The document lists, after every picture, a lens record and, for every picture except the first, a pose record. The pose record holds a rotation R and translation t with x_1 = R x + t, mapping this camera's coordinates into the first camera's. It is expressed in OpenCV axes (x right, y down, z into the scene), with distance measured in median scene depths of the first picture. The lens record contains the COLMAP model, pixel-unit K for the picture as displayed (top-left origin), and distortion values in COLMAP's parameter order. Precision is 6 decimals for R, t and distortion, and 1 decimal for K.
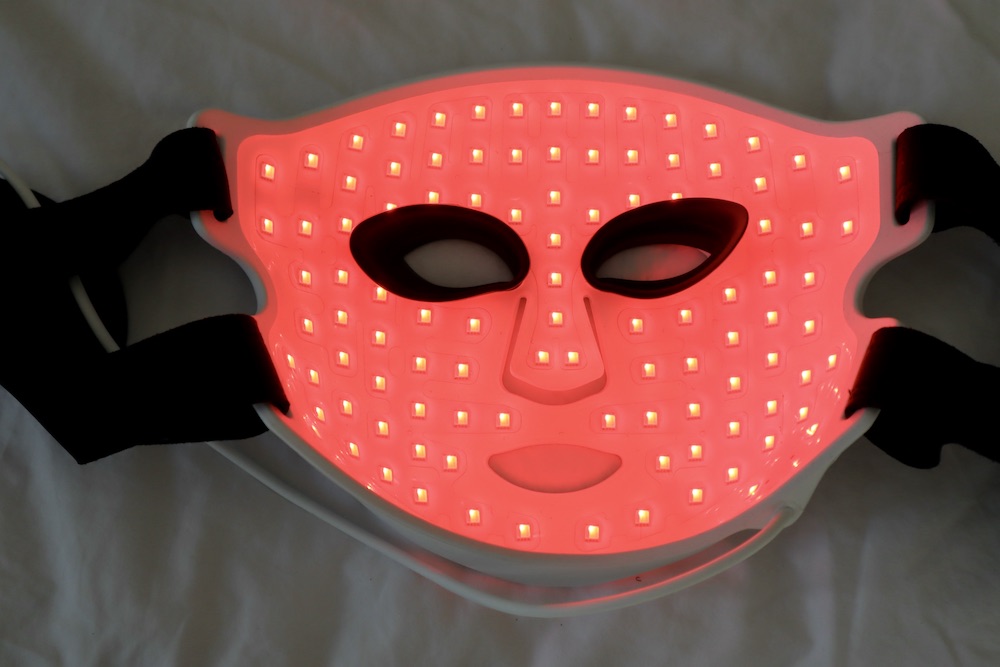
lens RADIAL K [[1425.0, 0, 504.3], [0, 1425.0, 335.3], [0, 0, 1]] dist [0.099438, 0.000000]
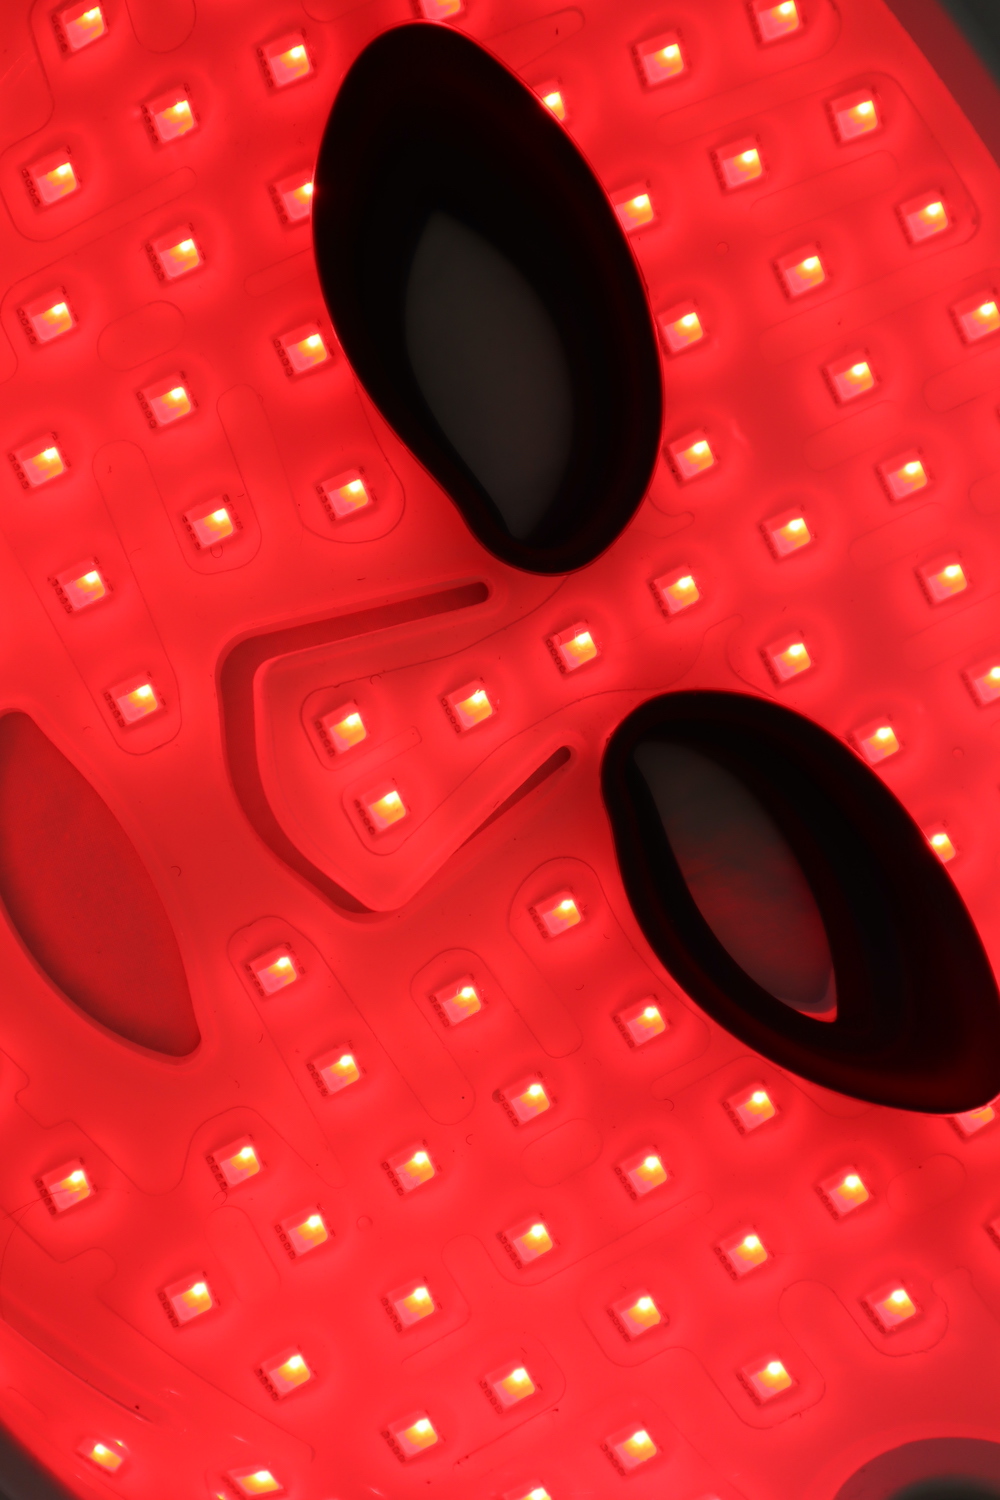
lens RADIAL K [[2137.6, 0, 497.6], [0, 2137.6, 749.0], [0, 0, 1]] dist [0.099438, 0.000000]
pose [[0.446801, 0.886036, 0.123729, -0.015087], [-0.894397, 0.439210, 0.084552, -0.055811], [0.020573, -0.148440, 0.988707, 0.490489]]
